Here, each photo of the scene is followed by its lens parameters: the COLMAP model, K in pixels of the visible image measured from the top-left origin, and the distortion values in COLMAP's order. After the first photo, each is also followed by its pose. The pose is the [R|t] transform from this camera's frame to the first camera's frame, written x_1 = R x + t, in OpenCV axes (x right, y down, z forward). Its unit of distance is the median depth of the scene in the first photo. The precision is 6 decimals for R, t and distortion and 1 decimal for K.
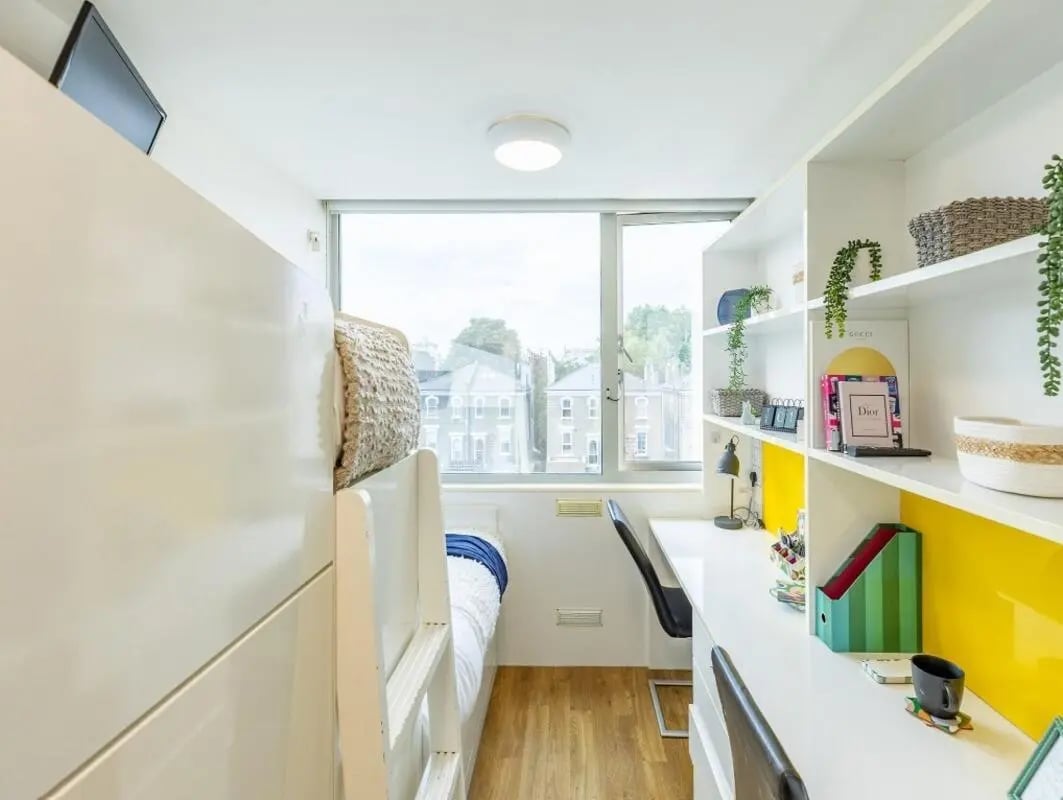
lens RADIAL K [[499.7, 0, 533.5], [0, 499.7, 381.5], [0, 0, 1]] dist [0.004294, -0.001448]
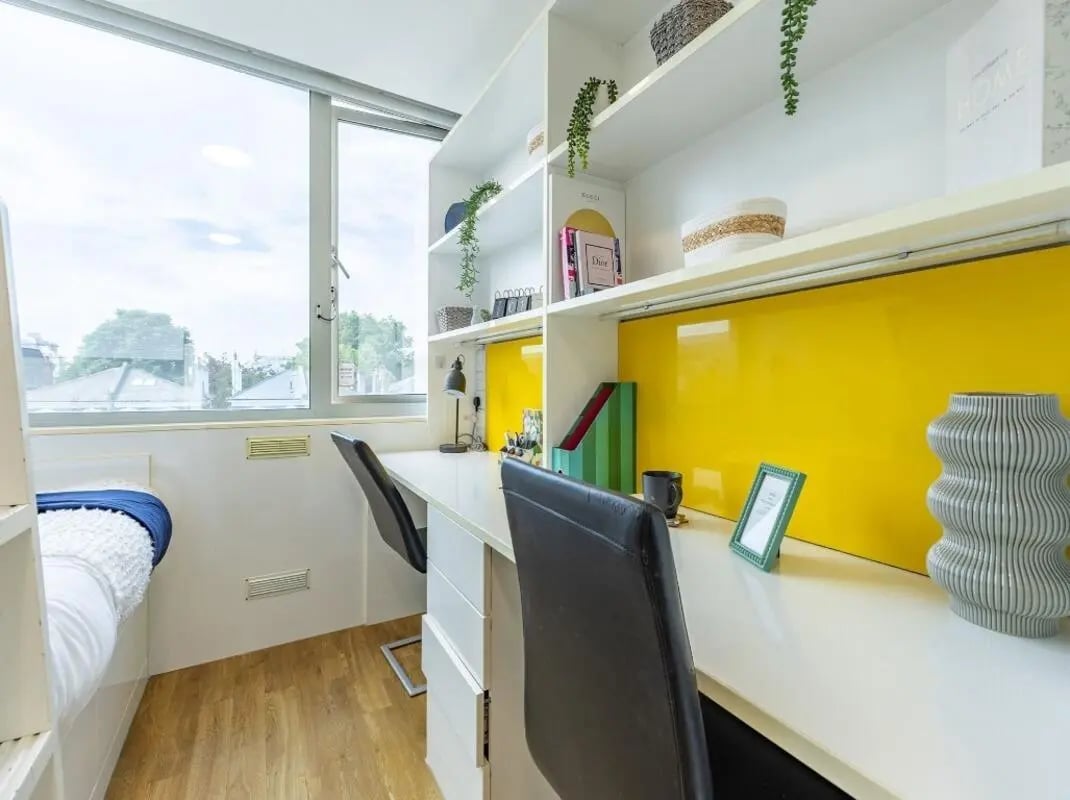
lens RADIAL K [[503.0, 0, 537.0], [0, 503.0, 381.4], [0, 0, 1]] dist [0.004294, -0.001448]
pose [[0.840708, 0.007292, 0.541439, 0.001327], [-0.005579, 0.999973, -0.004806, 0.196064], [-0.541460, 0.001020, 0.840726, 0.126936]]
